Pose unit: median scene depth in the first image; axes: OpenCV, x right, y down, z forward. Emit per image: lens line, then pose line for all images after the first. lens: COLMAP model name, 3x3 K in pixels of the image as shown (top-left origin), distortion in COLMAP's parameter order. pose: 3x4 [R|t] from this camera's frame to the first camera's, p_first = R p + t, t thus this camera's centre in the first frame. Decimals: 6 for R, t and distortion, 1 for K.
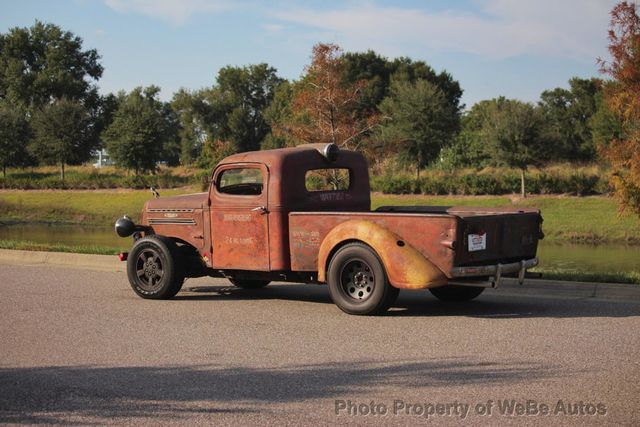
lens RADIAL K [[1627.6, 0, 320.0], [0, 1627.6, 213.5], [0, 0, 1]] dist [-0.336925, -0.253102]
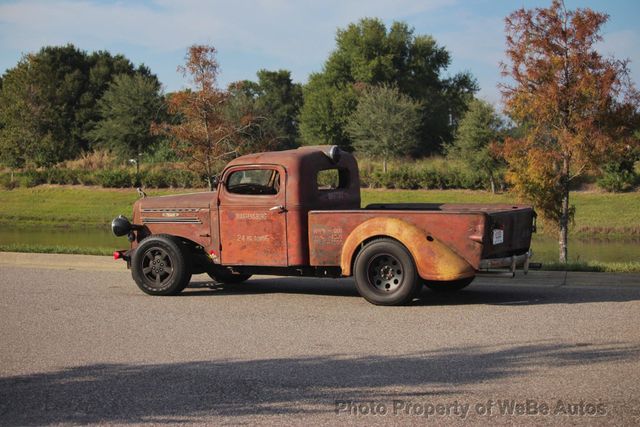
lens RADIAL K [[1627.6, 0, 320.0], [0, 1627.6, 213.5], [0, 0, 1]] dist [-0.336925, -0.253102]
pose [[0.979083, -0.012405, 0.203084, -0.217956], [0.011380, 0.999916, 0.006216, -0.005263], [-0.203144, -0.003775, 0.979142, -0.040431]]
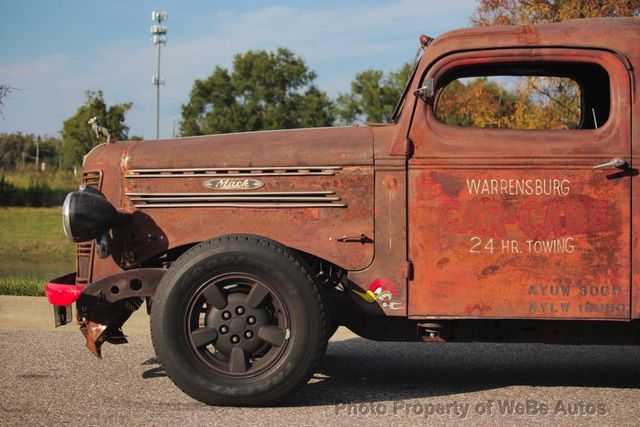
lens RADIAL K [[1618.5, 0, 320.0], [0, 1618.5, 213.5], [0, 0, 1]] dist [-0.329242, -0.113403]
pose [[0.831356, -0.001073, 0.555739, -0.301485], [0.002450, 0.999995, -0.001734, 0.009282], [-0.555735, 0.002803, 0.831355, 0.693968]]
